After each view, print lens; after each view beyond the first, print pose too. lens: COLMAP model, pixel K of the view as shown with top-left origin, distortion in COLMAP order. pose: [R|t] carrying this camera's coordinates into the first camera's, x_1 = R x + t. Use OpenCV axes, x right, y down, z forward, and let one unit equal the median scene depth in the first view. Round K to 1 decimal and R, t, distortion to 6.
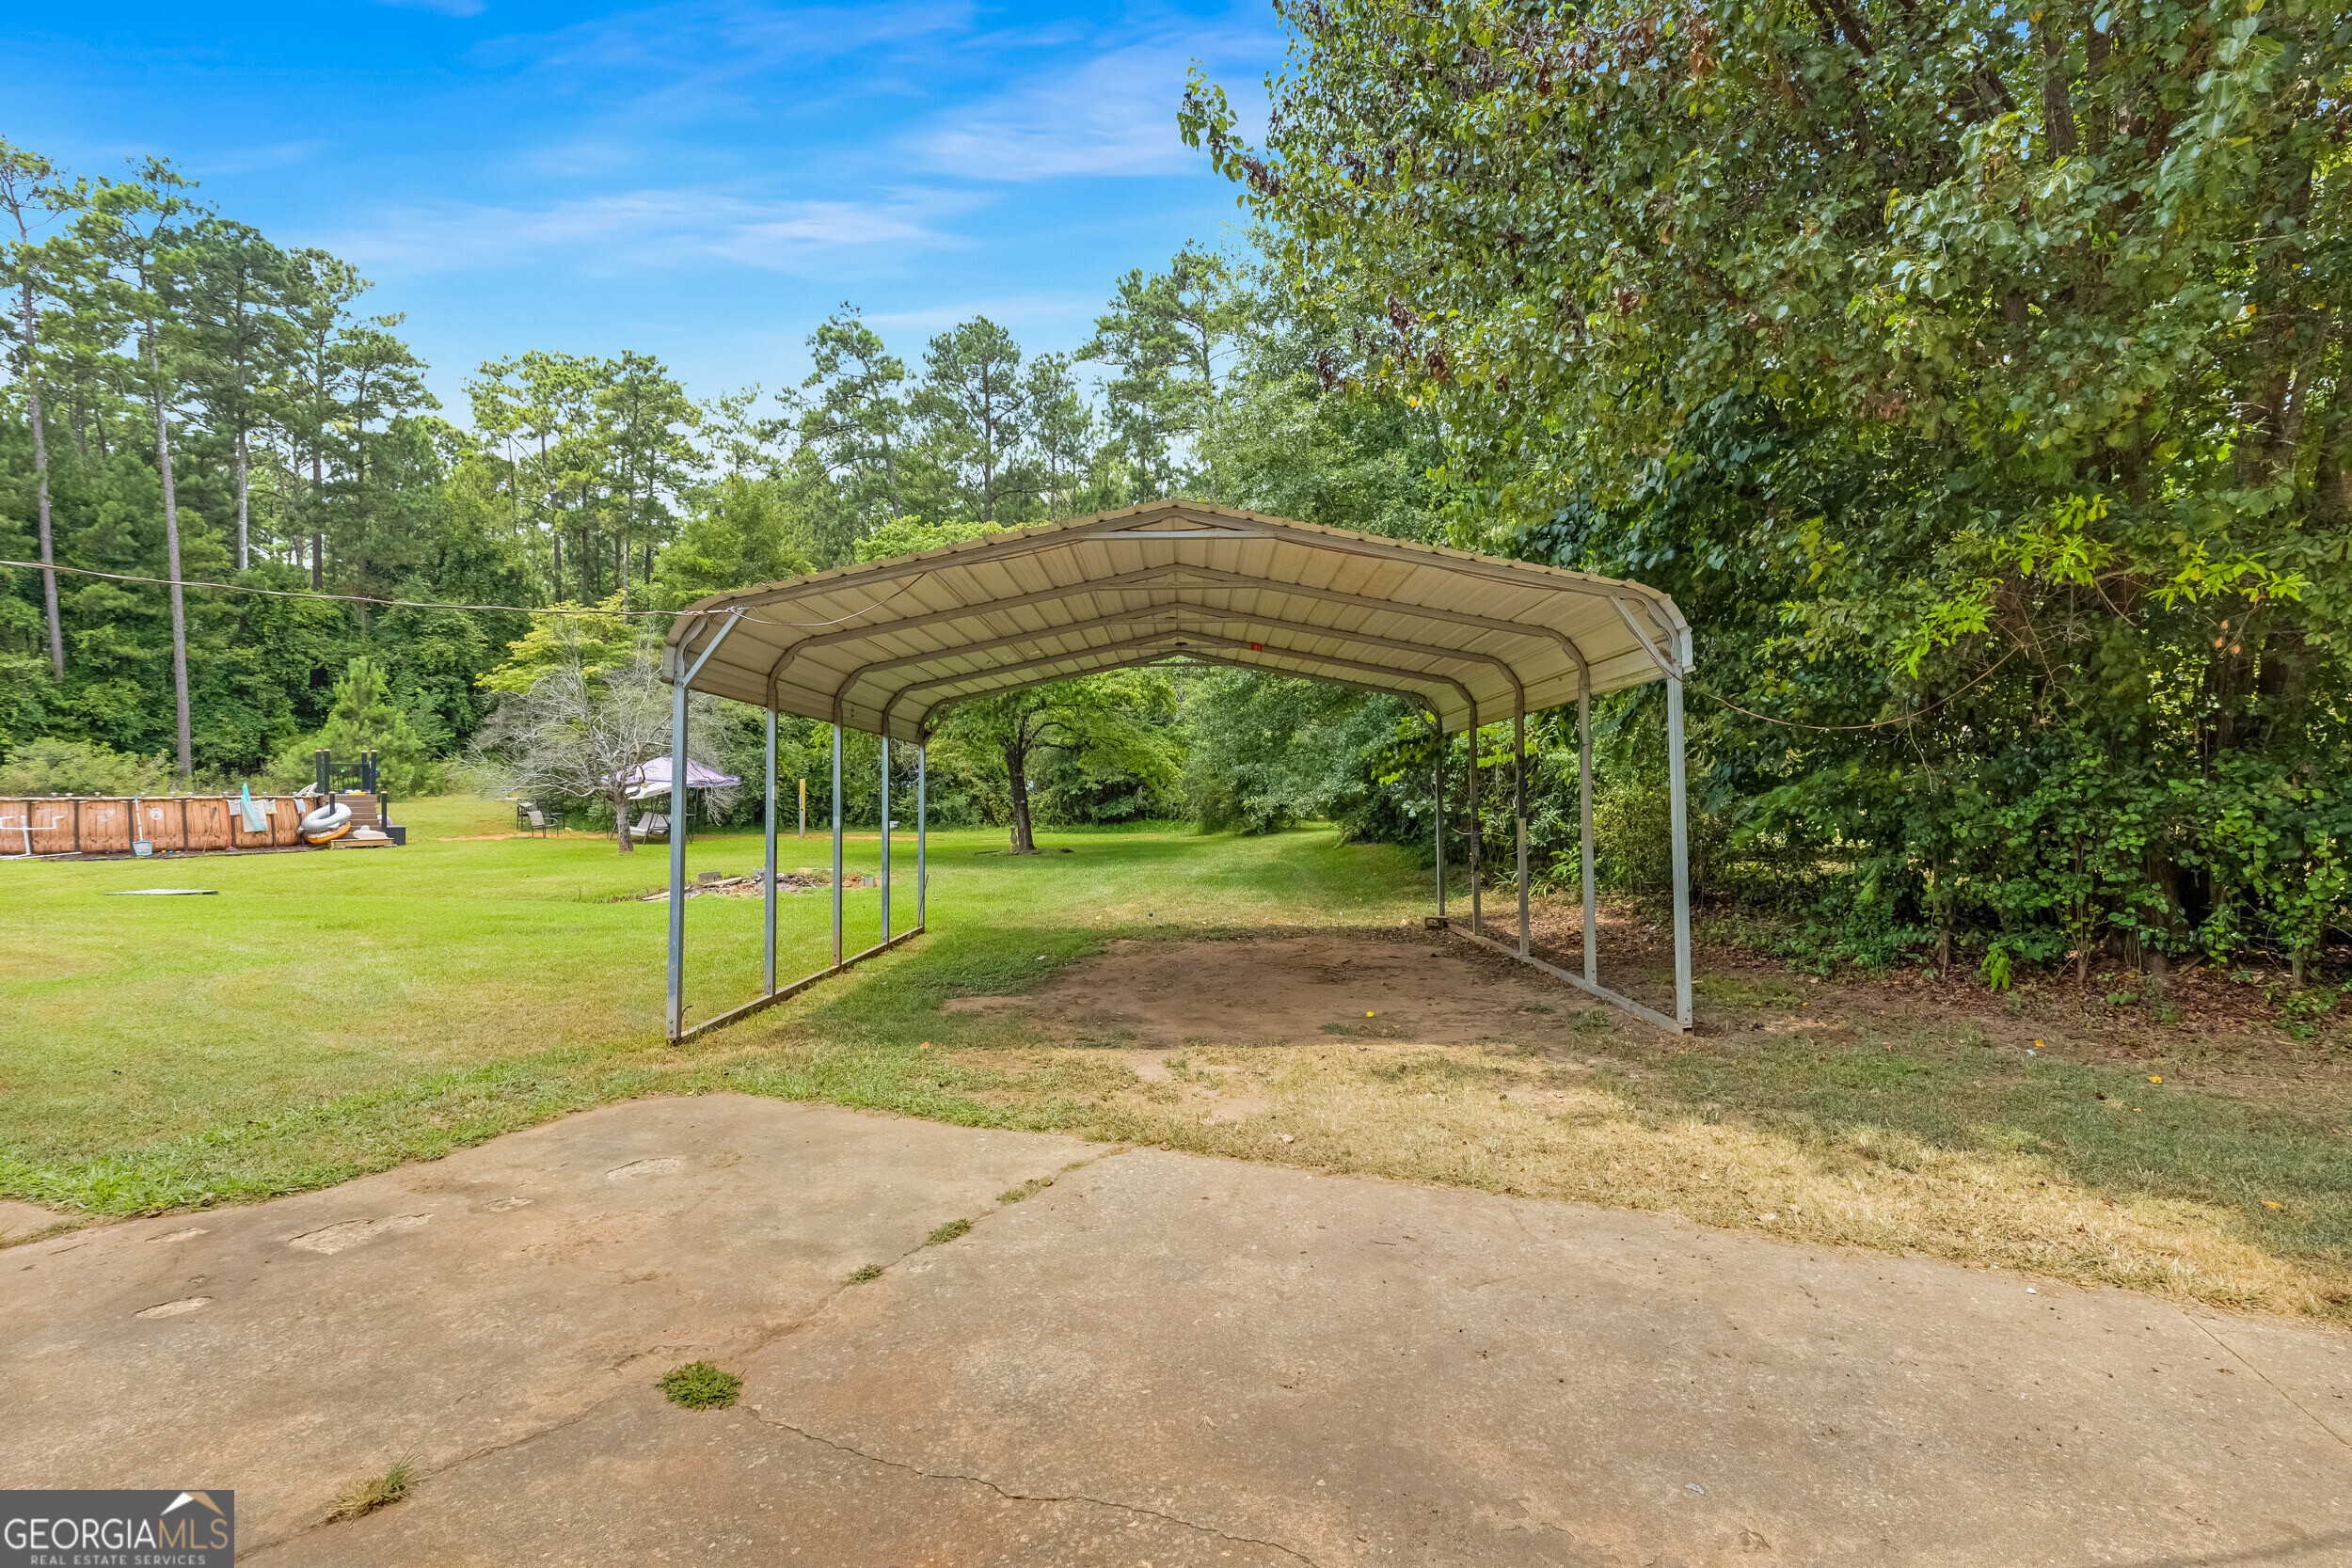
lens RADIAL K [[1080.6, 0, 1176.0], [0, 1080.6, 784.0], [0, 0, 1]] dist [0.000597, 0.000460]
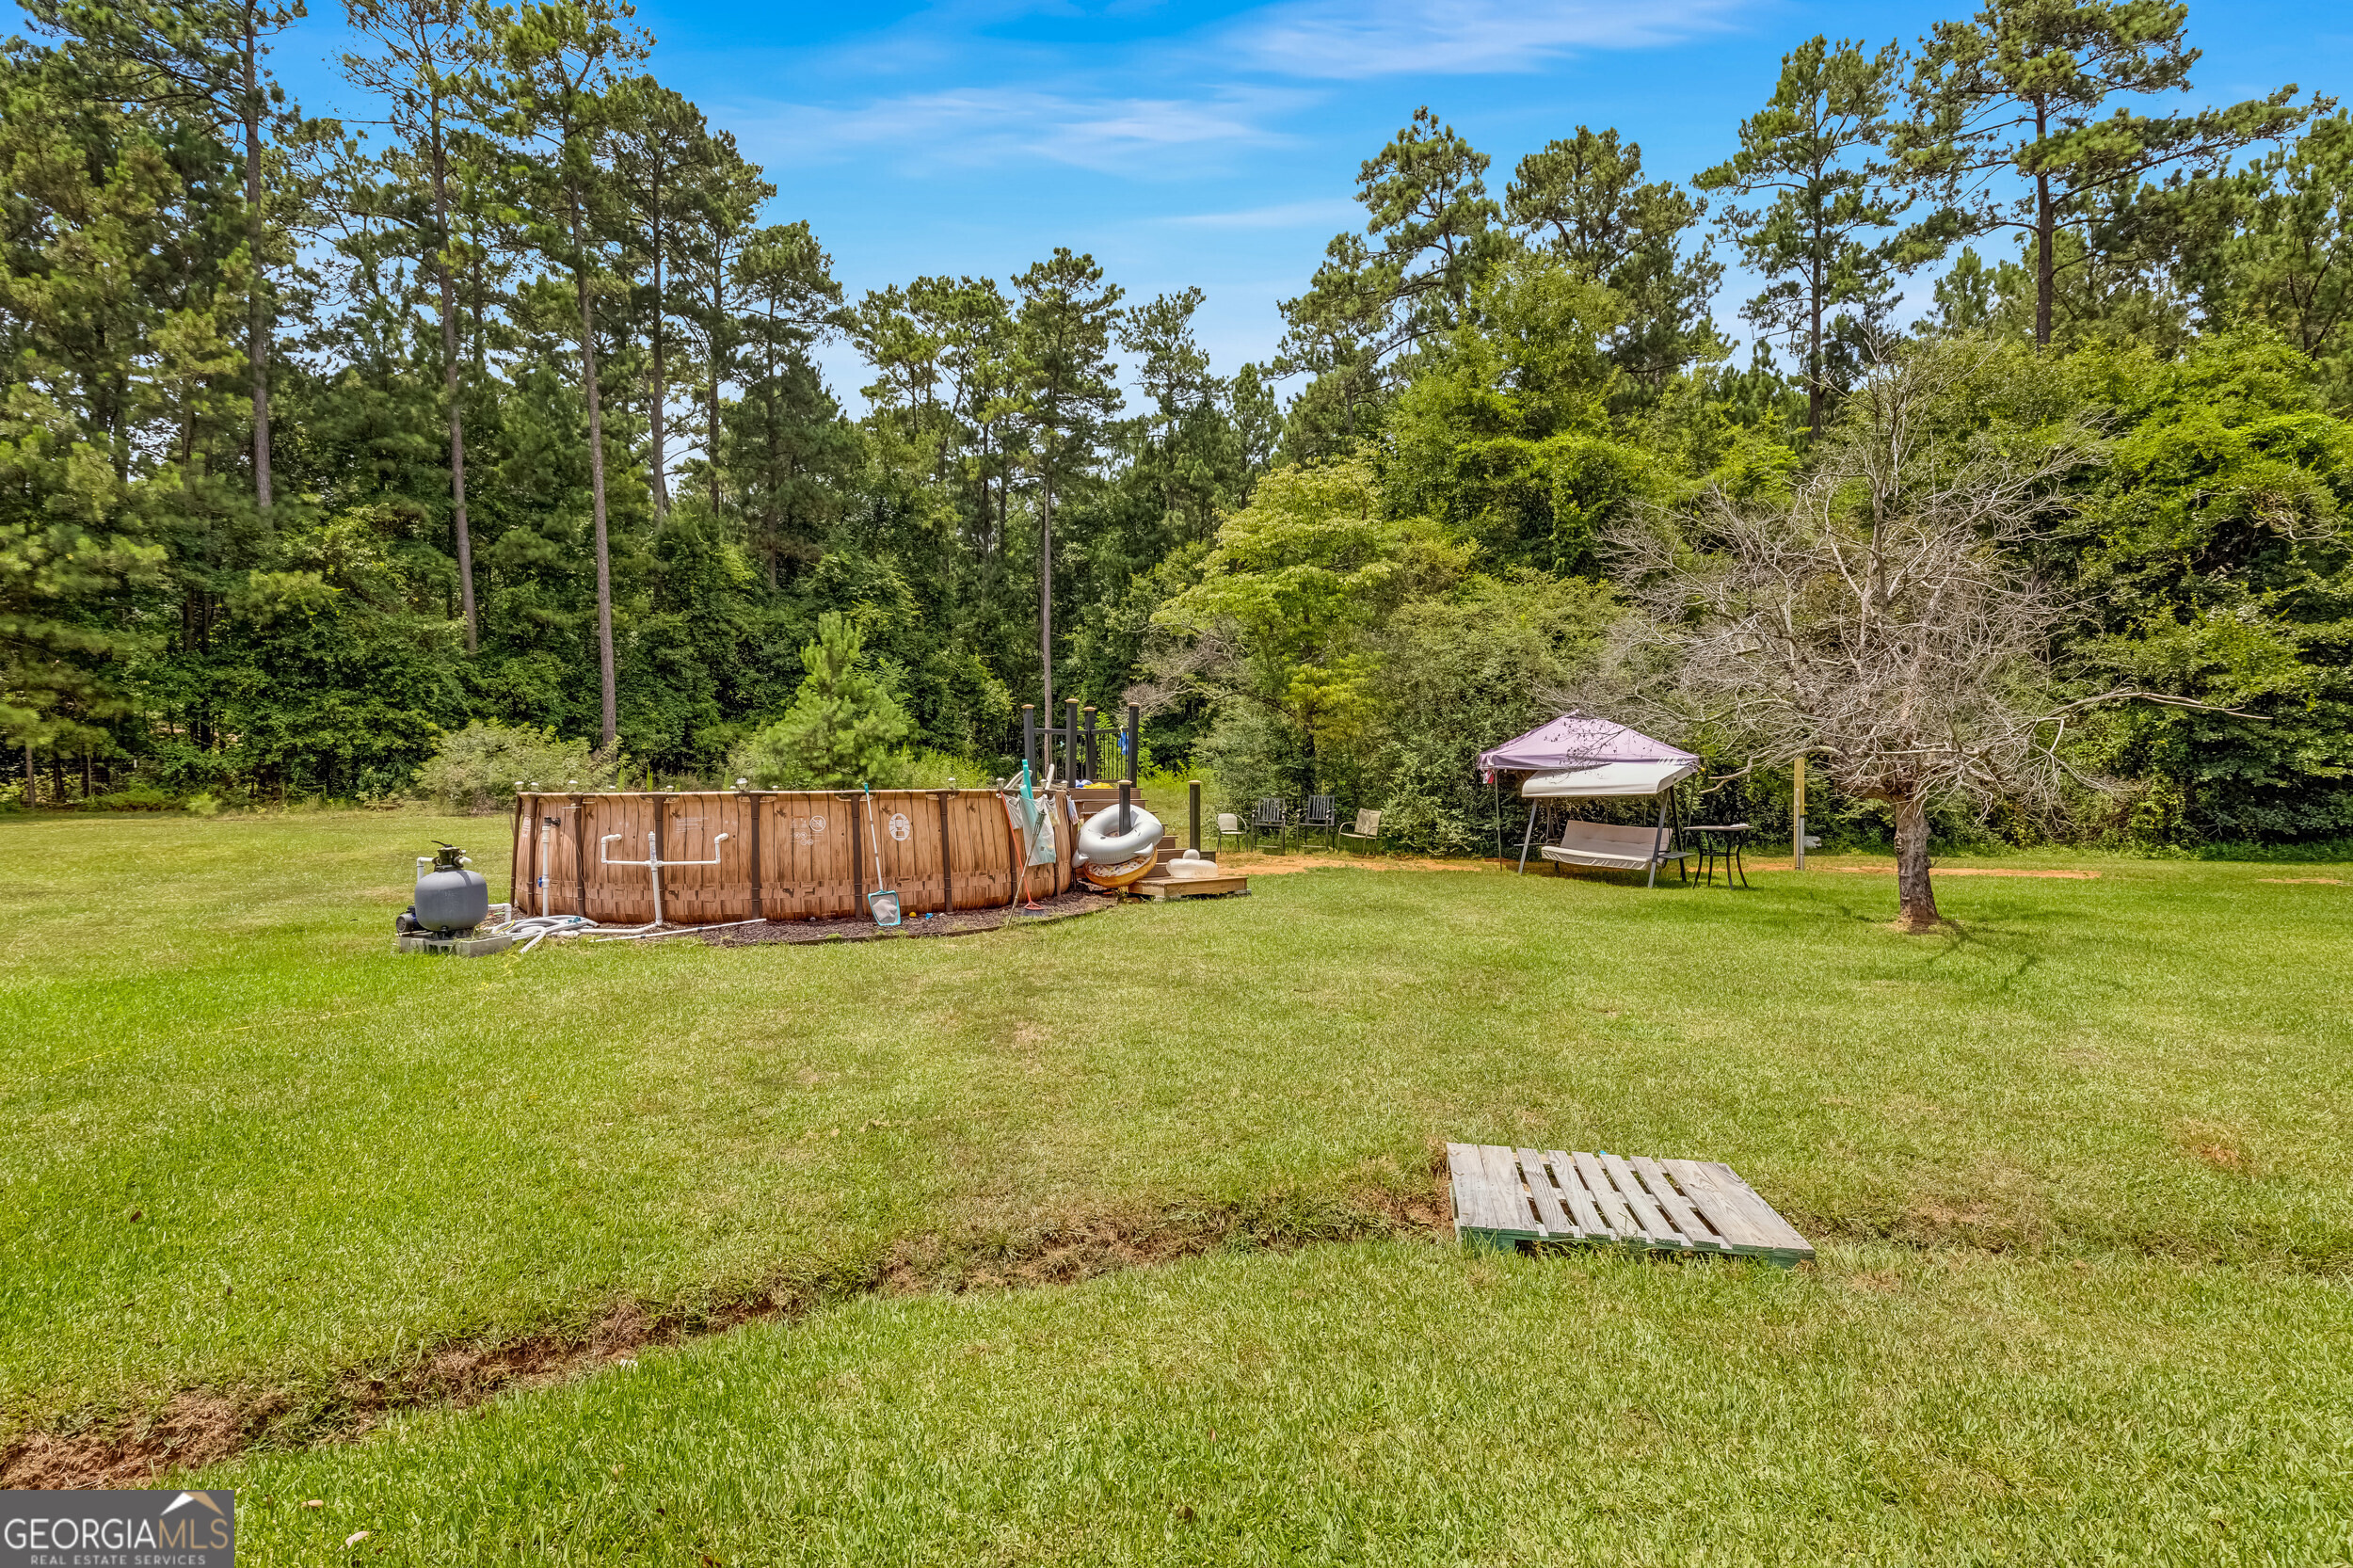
lens RADIAL K [[1051.6, 0, 1176.5], [0, 1051.6, 784.0], [0, 0, 1]] dist [-0.000276, -0.000205]
pose [[0.988378, -0.005628, -0.151915, -0.415865], [0.004357, 0.999953, -0.008698, 0.007905], [0.151957, 0.007935, 0.988355, 0.325942]]
